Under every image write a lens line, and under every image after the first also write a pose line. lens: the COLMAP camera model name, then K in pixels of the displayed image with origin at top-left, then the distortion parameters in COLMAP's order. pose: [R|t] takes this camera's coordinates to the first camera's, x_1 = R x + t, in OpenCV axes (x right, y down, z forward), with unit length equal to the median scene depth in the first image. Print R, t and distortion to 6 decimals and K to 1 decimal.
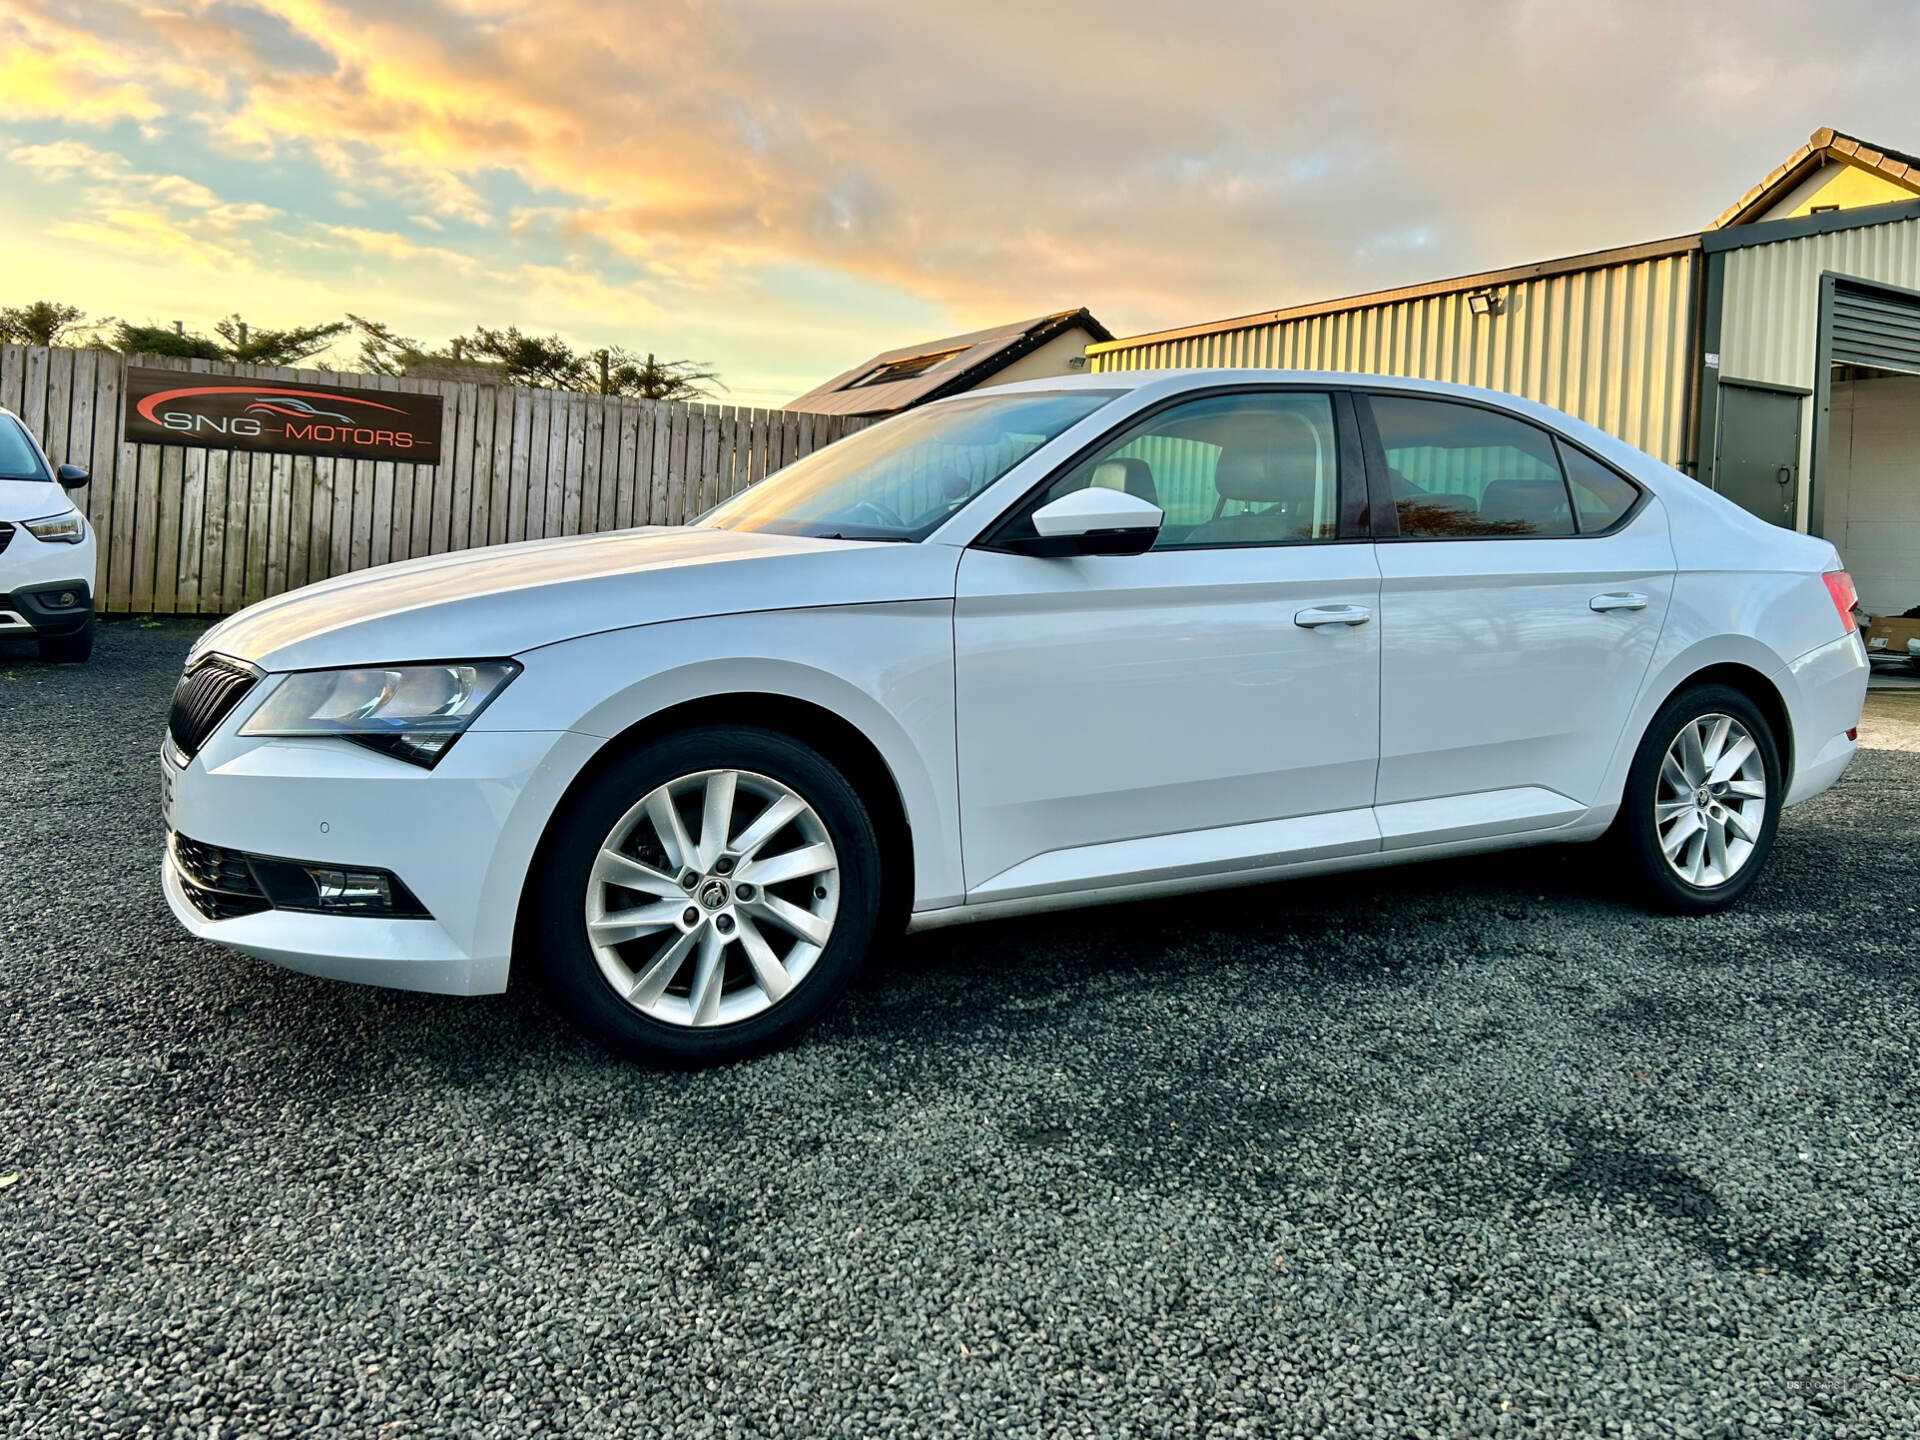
lens RADIAL K [[1476.3, 0, 960.0], [0, 1476.3, 720.0], [0, 0, 1]] dist [0.042184, -0.035823]
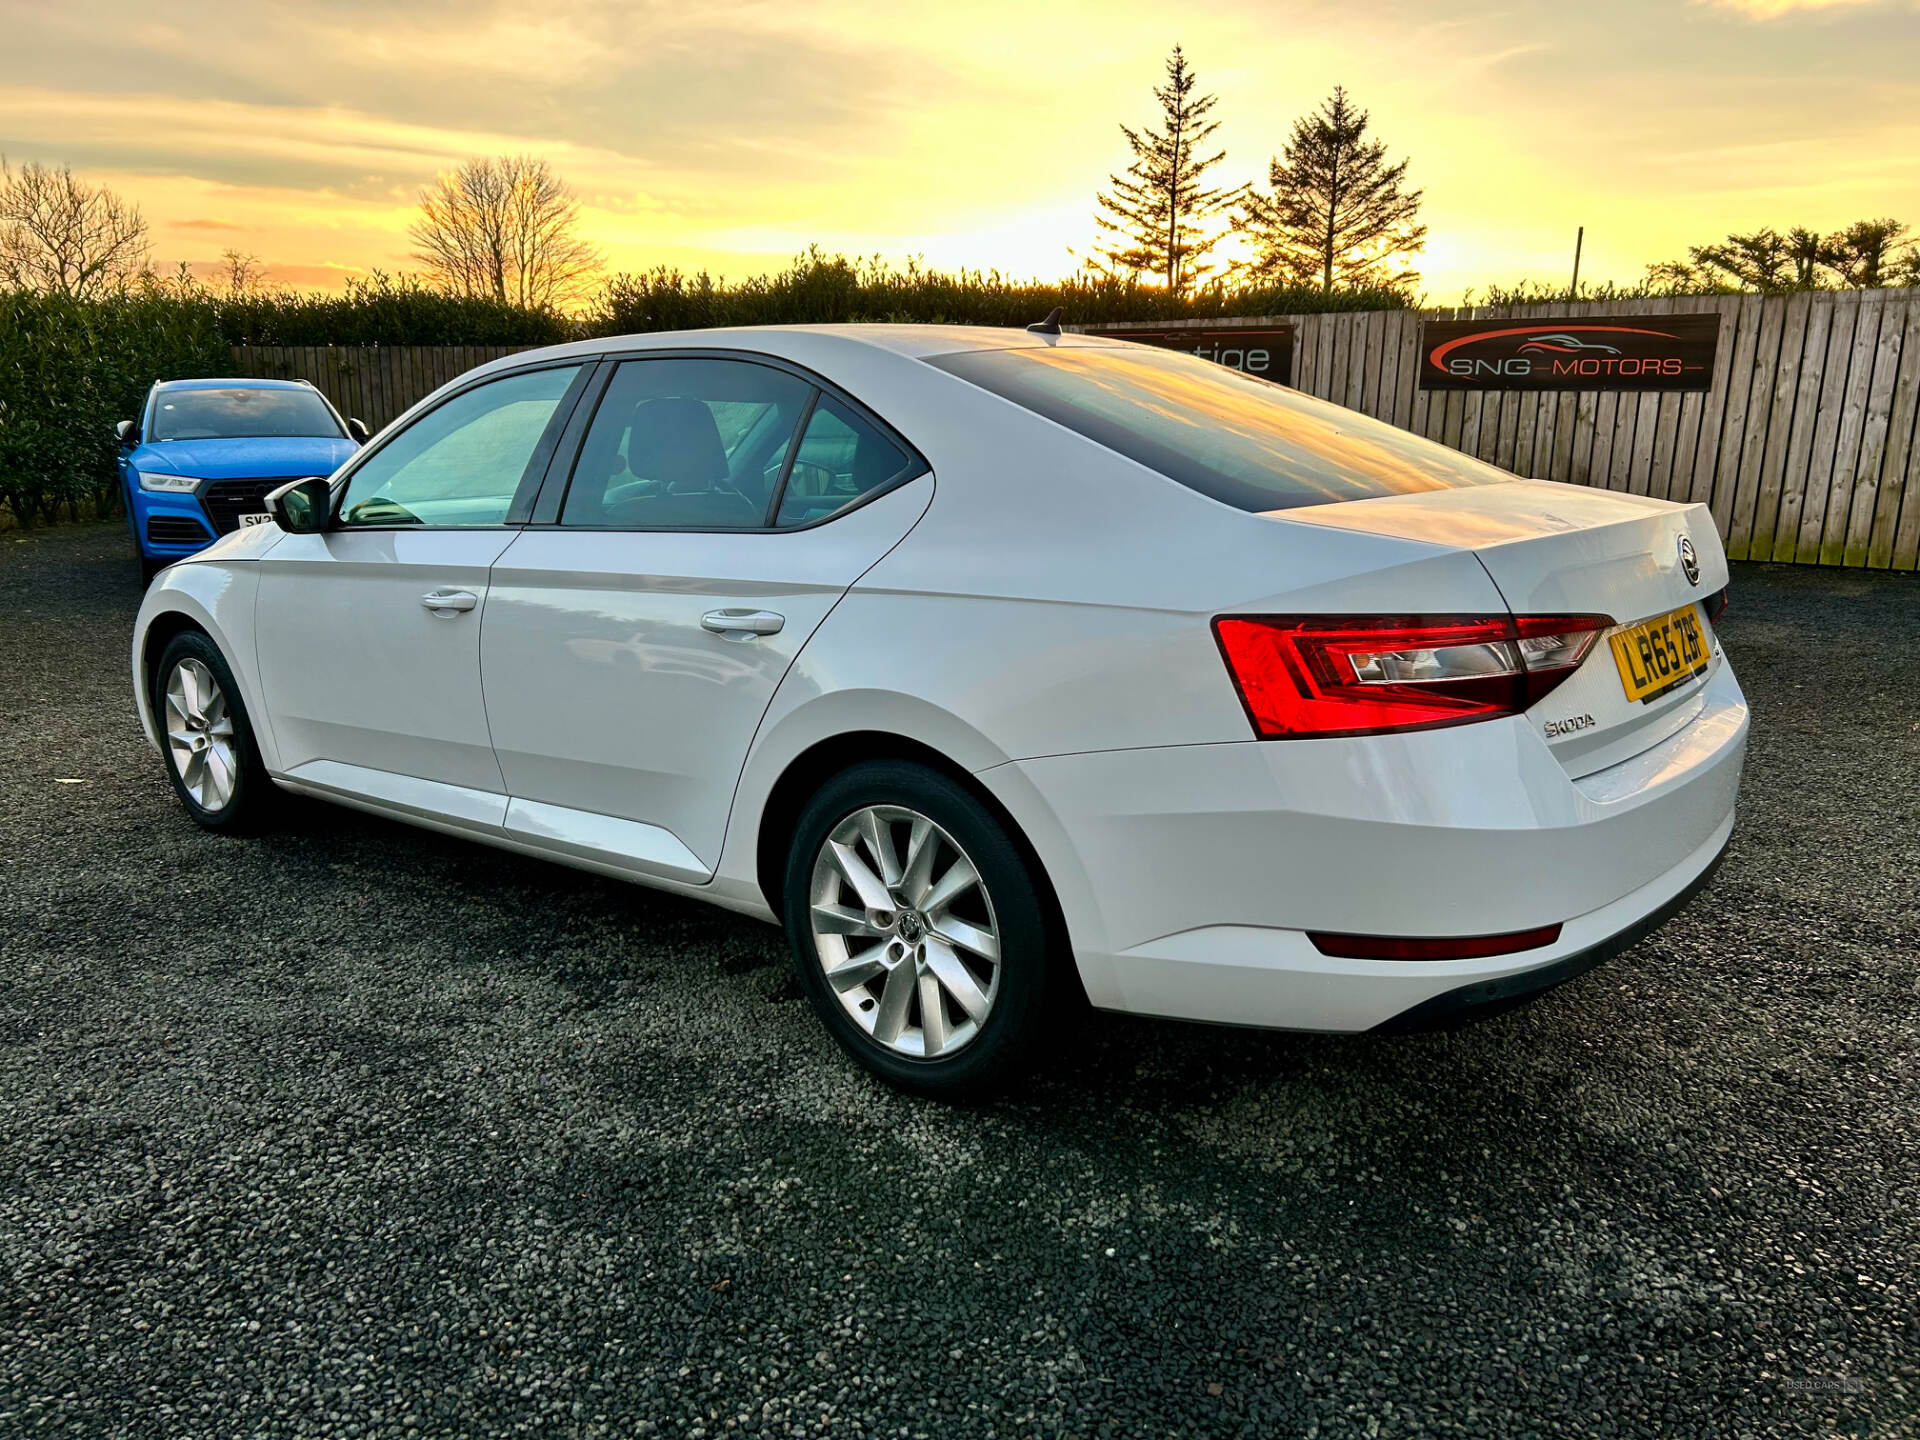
lens RADIAL K [[1472.9, 0, 960.0], [0, 1472.9, 720.0], [0, 0, 1]] dist [0.033497, -0.027096]
pose [[0.344890, 0.155695, -0.925640, 0.458649], [-0.104107, 0.986408, 0.127127, -0.052939], [0.932852, 0.052520, 0.356411, 0.333724]]
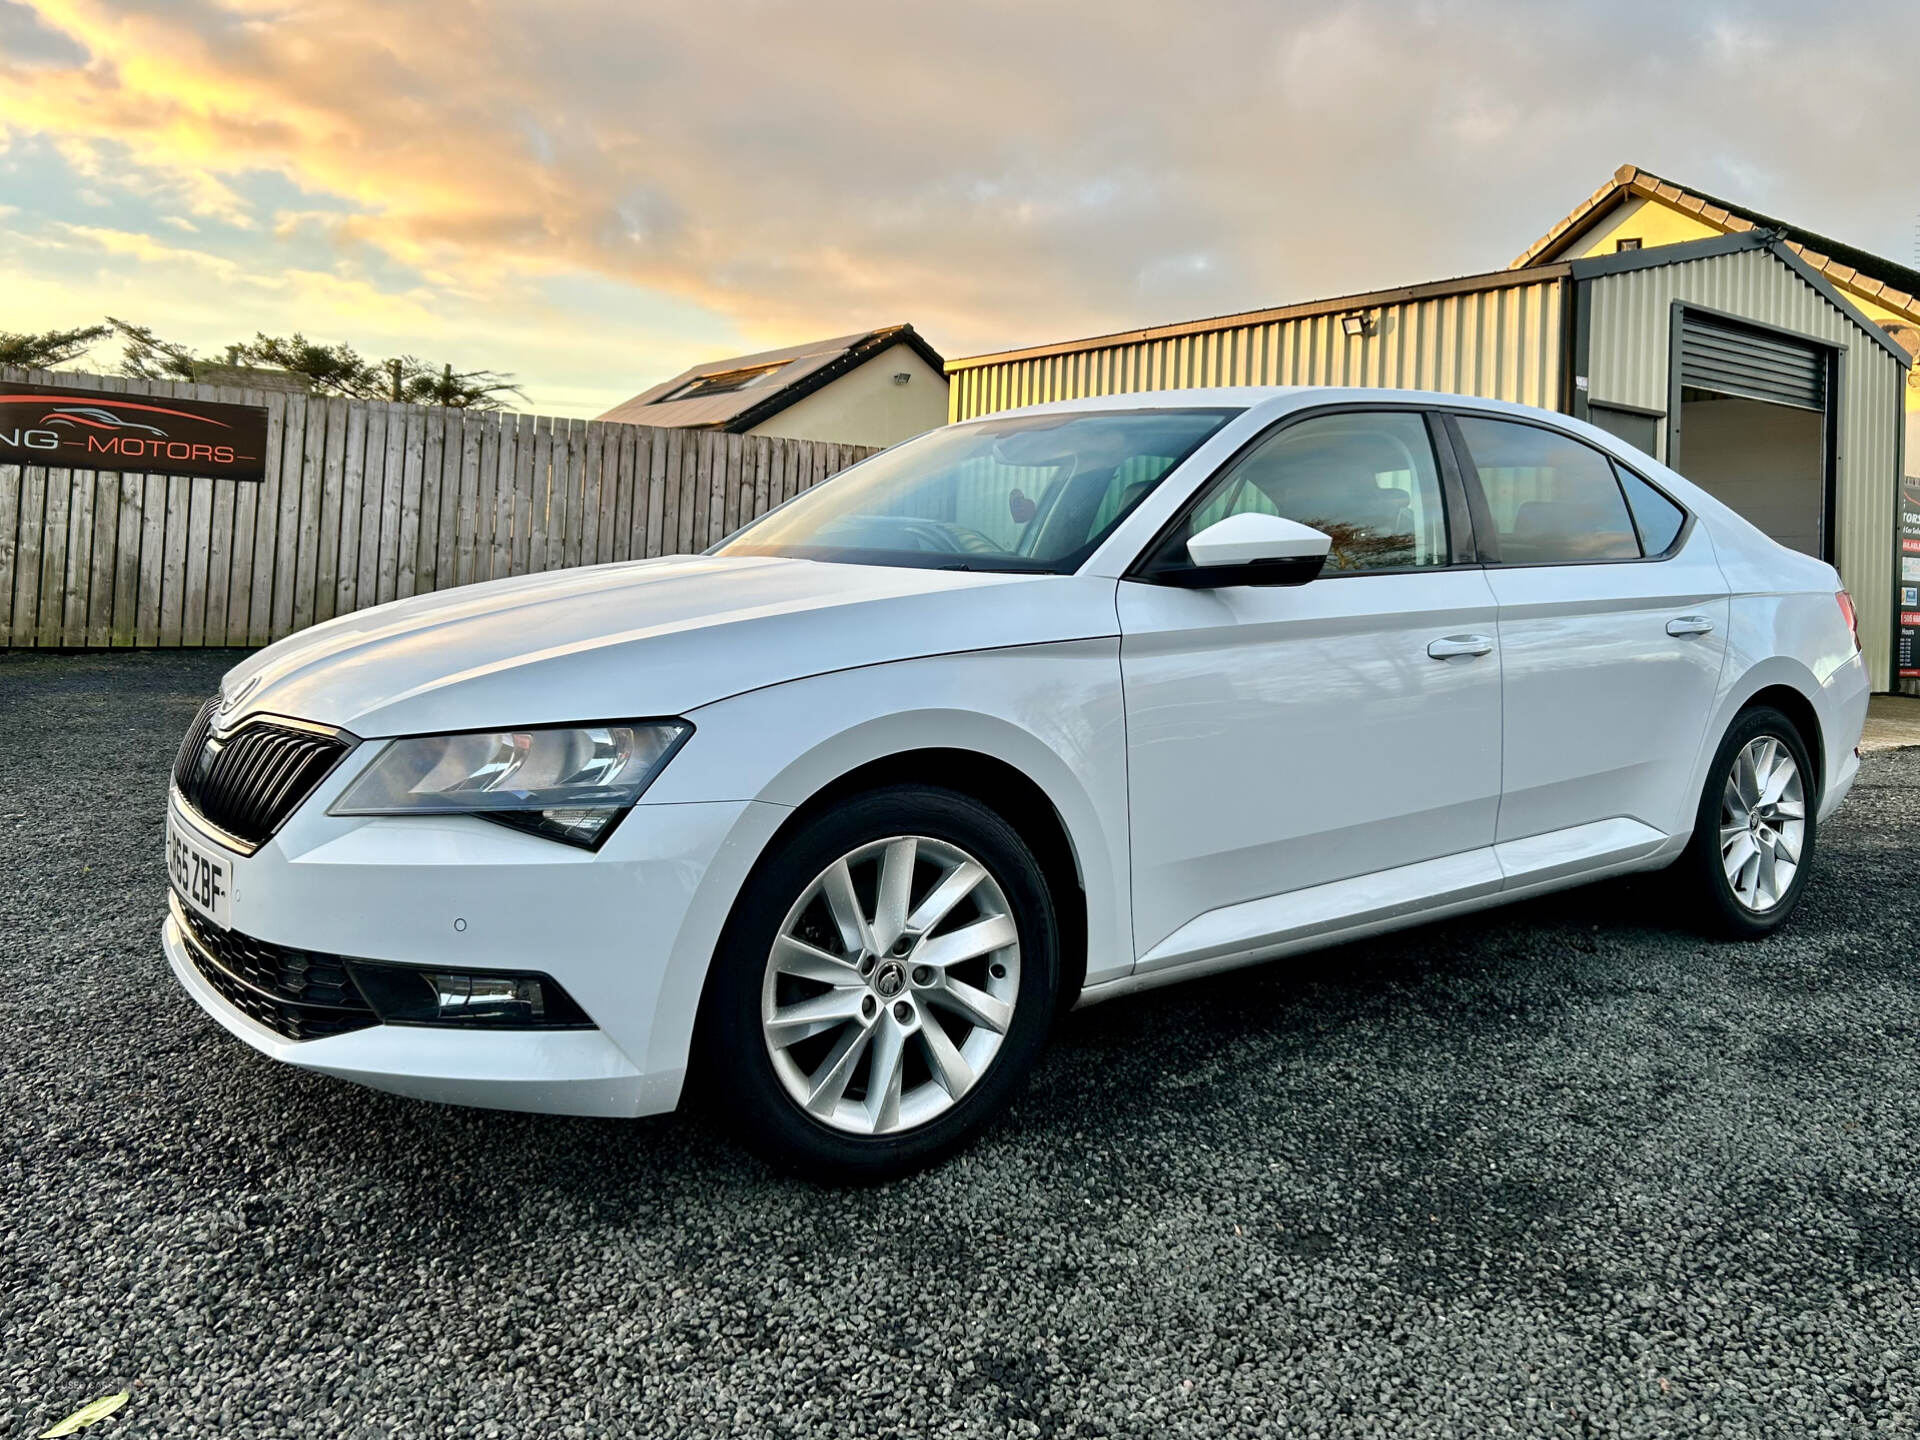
lens RADIAL K [[1489.1, 0, 957.9], [0, 1489.1, 696.0], [0, 0, 1]] dist [0.046076, -0.041051]
pose [[0.990582, -0.018926, 0.135610, -0.068415], [0.022602, 0.999416, -0.025614, -0.007358], [-0.135046, 0.028438, 0.990431, 0.032720]]
